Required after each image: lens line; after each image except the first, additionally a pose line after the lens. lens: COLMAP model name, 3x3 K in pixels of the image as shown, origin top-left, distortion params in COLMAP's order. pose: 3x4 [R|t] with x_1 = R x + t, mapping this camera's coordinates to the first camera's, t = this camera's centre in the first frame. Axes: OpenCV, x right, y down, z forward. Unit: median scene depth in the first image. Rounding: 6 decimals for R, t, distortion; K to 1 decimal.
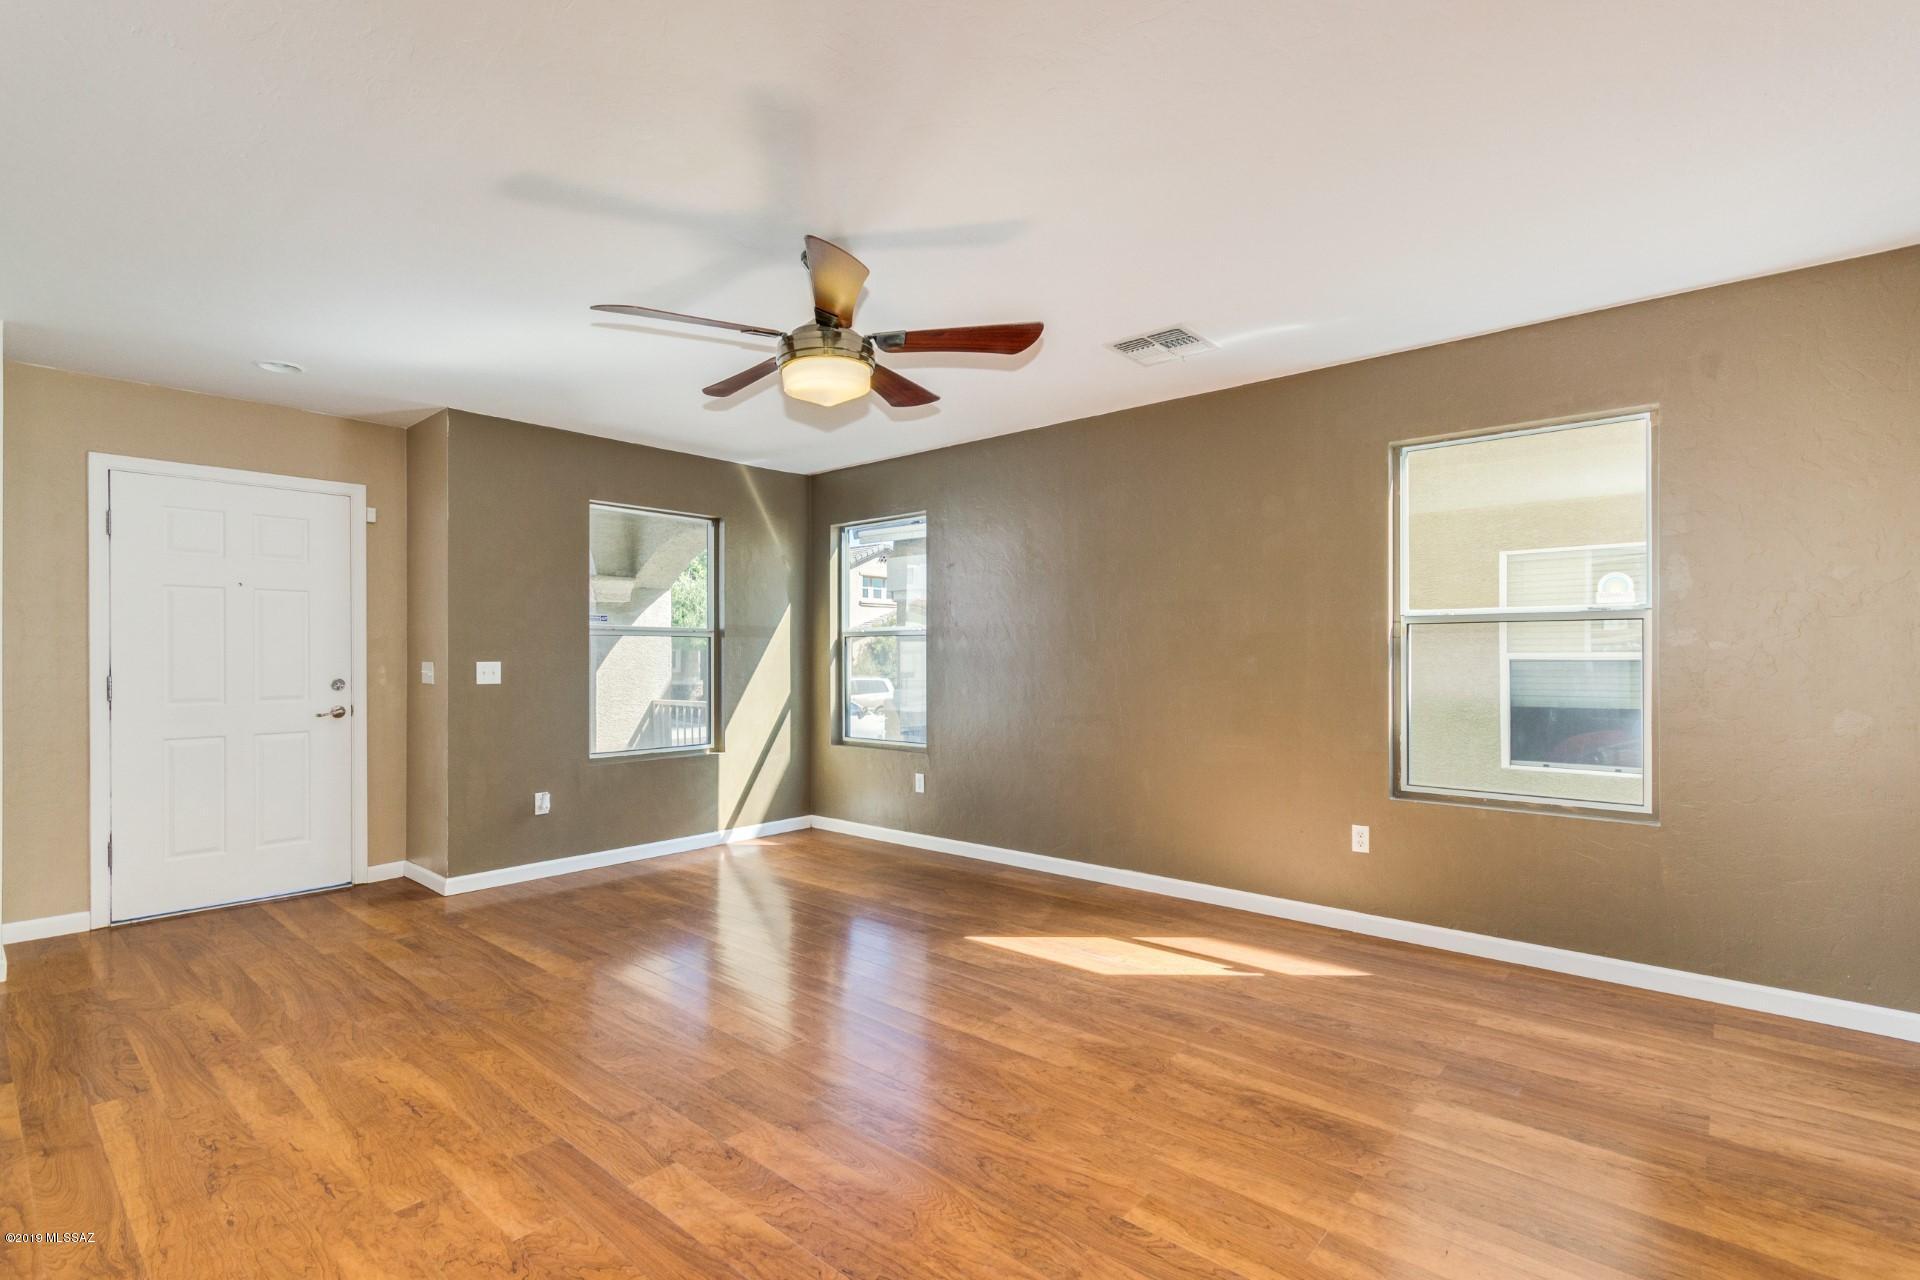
lens RADIAL K [[780.7, 0, 981.0], [0, 780.7, 648.3], [0, 0, 1]] dist [0.008201, 0.000674]
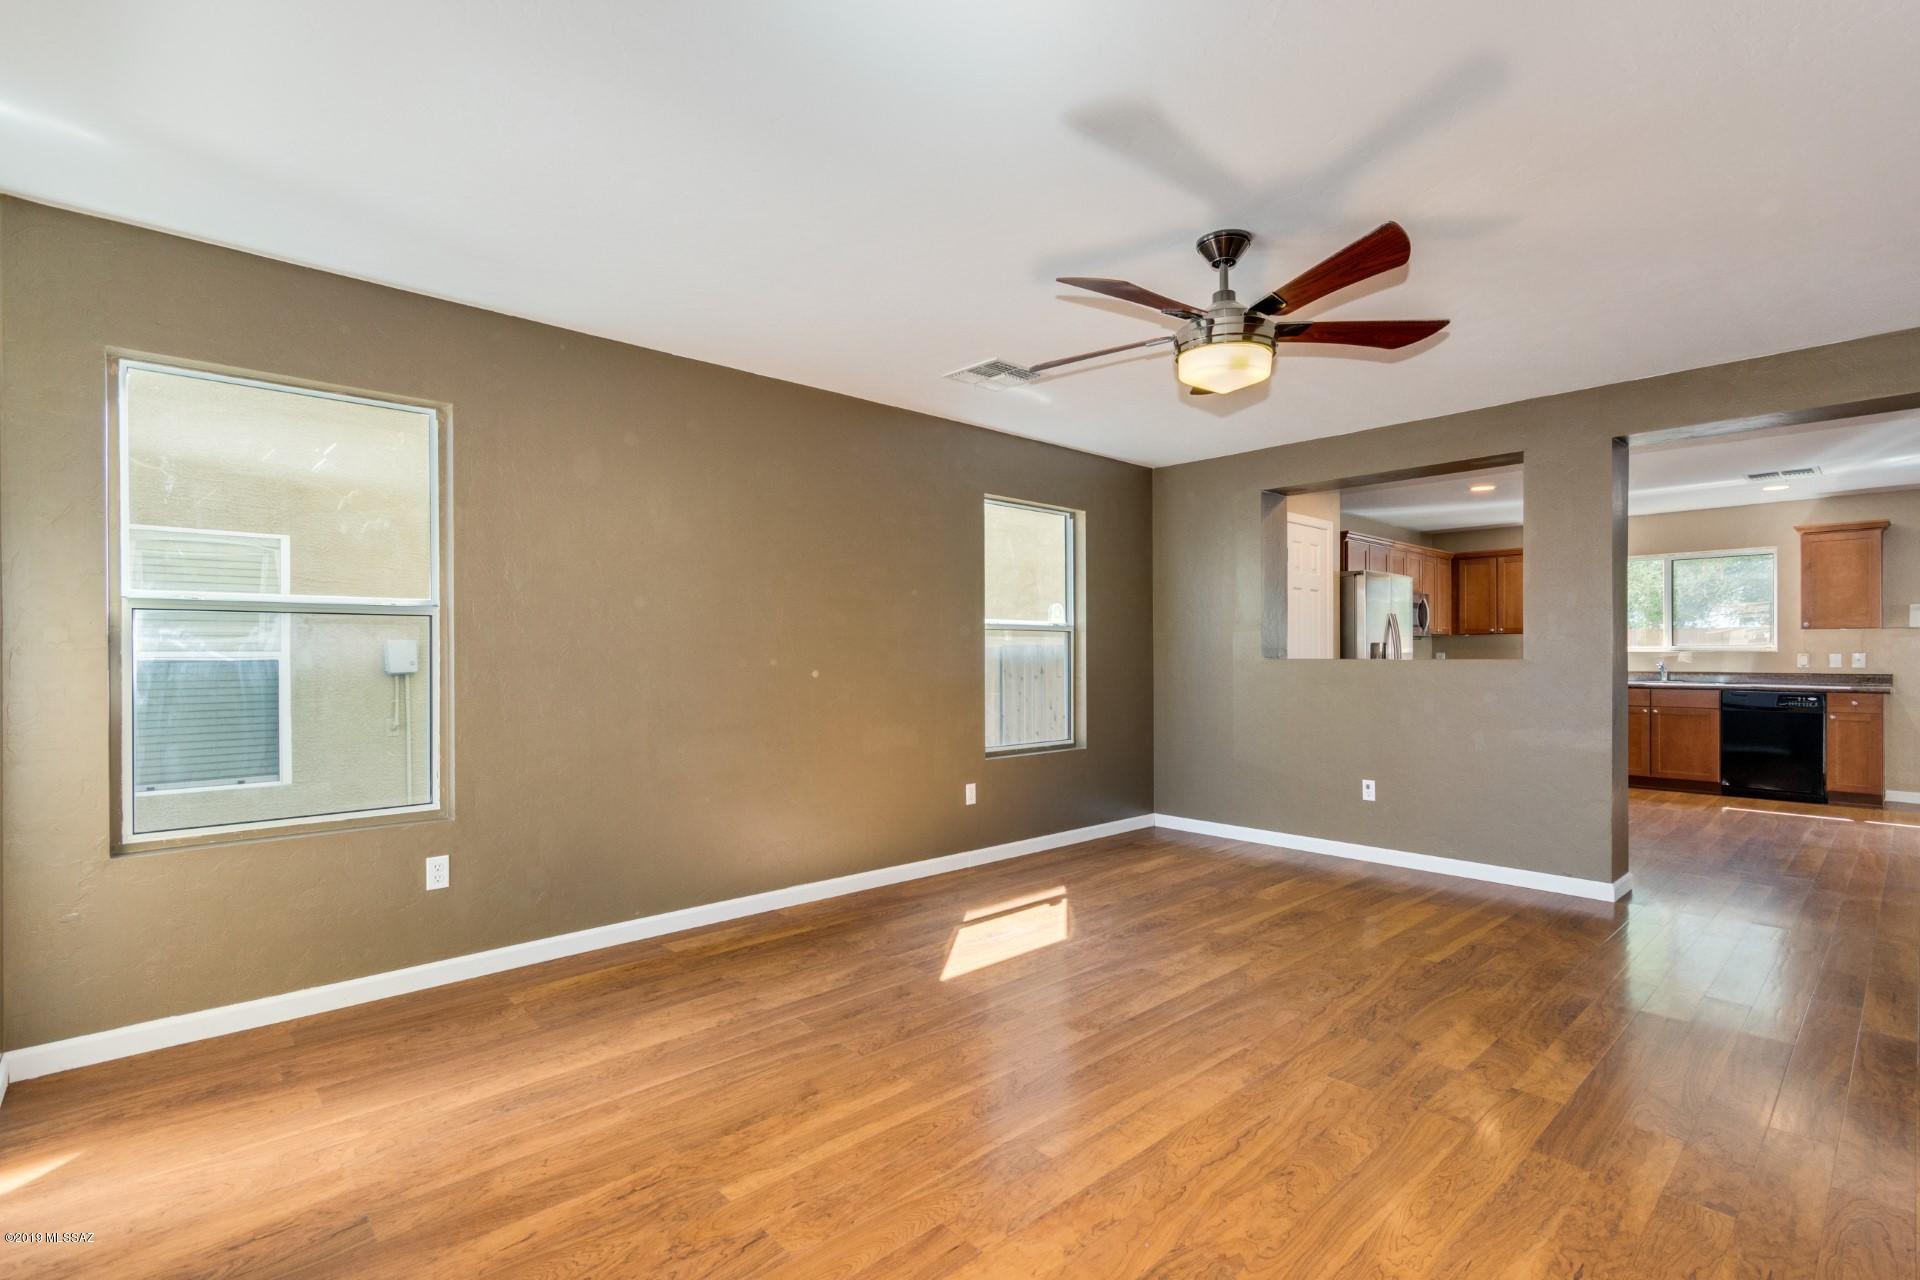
lens RADIAL K [[889.1, 0, 960.2], [0, 889.1, 650.7], [0, 0, 1]] dist [0.002138, 0.000989]
pose [[0.182909, 0.006738, 0.983107, -1.263713], [-0.008994, 0.999946, -0.005180, 0.054931], [-0.983089, -0.007895, 0.182960, 1.117255]]
